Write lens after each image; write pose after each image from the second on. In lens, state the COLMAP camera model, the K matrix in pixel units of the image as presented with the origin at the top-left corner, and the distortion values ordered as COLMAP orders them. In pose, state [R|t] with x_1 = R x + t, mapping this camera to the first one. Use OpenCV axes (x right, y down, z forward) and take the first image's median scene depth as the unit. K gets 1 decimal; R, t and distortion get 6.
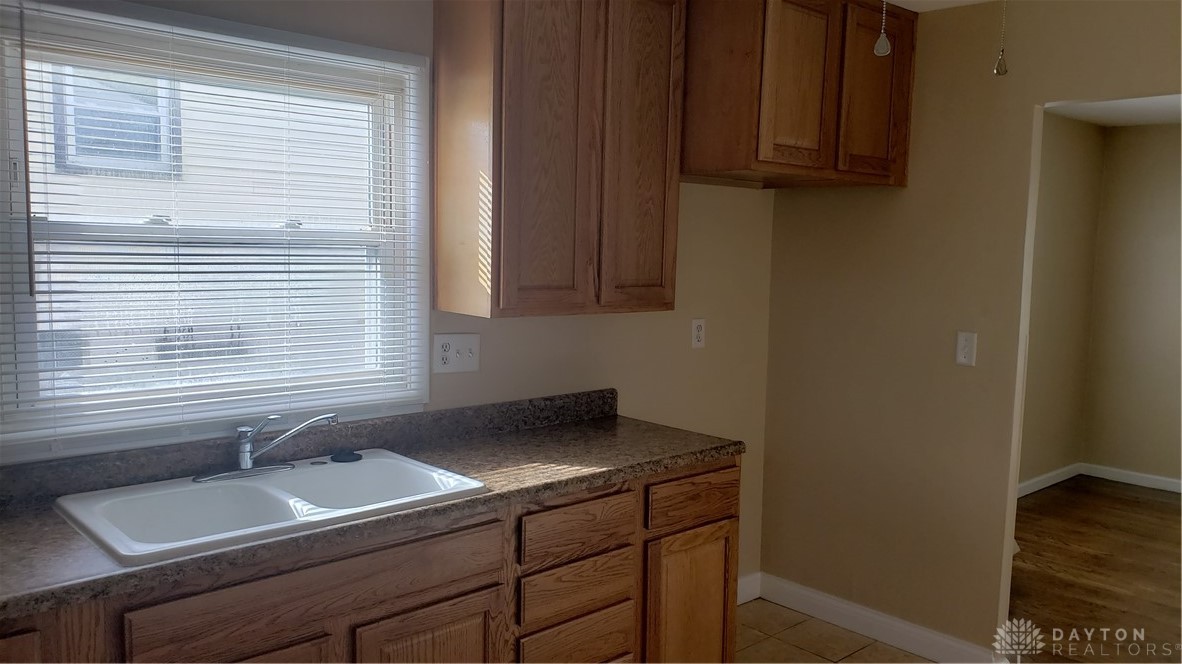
lens RADIAL K [[929.4, 0, 625.3], [0, 929.4, 344.5], [0, 0, 1]] dist [0.064625, -0.117298]
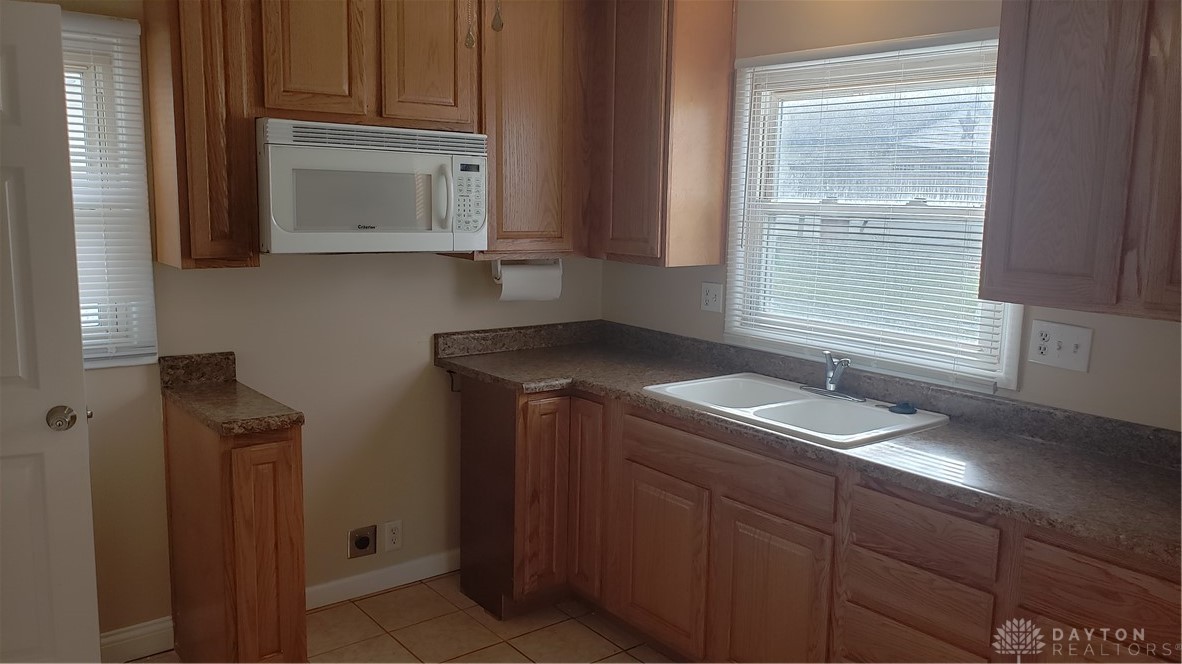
lens RADIAL K [[929.4, 0, 616.7], [0, 929.4, 349.4], [0, 0, 1]] dist [0.064625, -0.117298]
pose [[-0.076387, 0.141785, -0.986946, 0.758722], [-0.135369, 0.979198, 0.151150, -0.067750], [0.987846, 0.145148, -0.055604, 0.653885]]
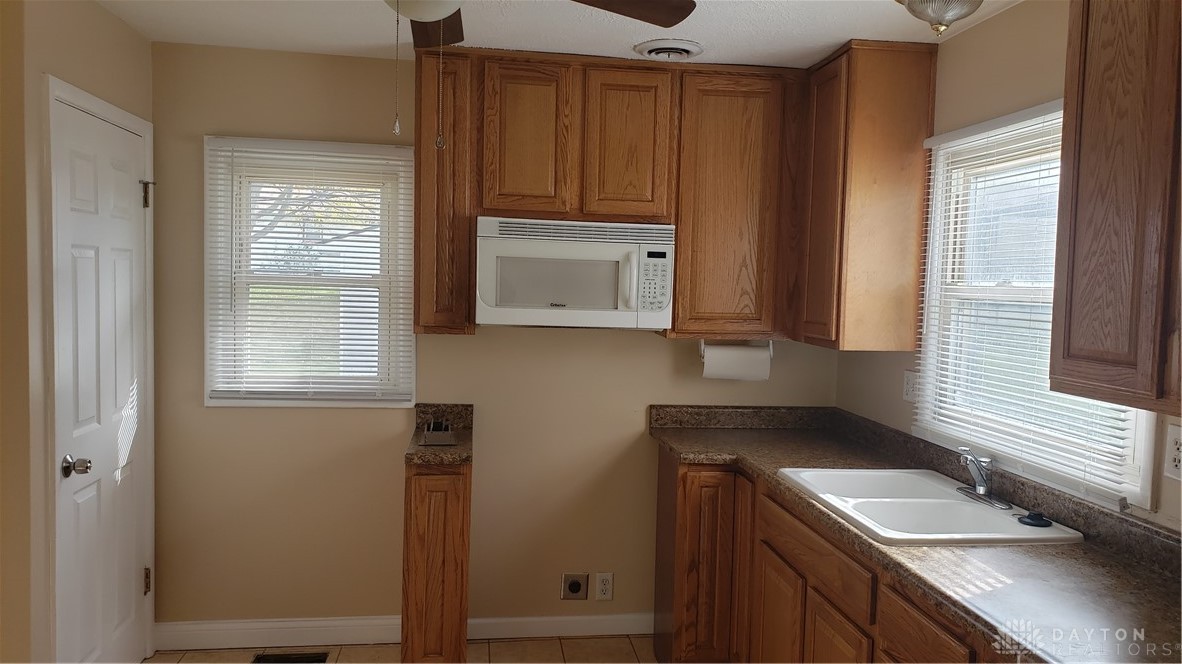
lens RADIAL K [[929.4, 0, 614.7], [0, 929.4, 346.5], [0, 0, 1]] dist [0.064625, -0.117298]
pose [[-0.585042, 0.018065, -0.810802, 0.674501], [-0.129380, 0.984869, 0.115299, -0.102885], [0.800617, 0.172356, -0.573852, 1.078008]]
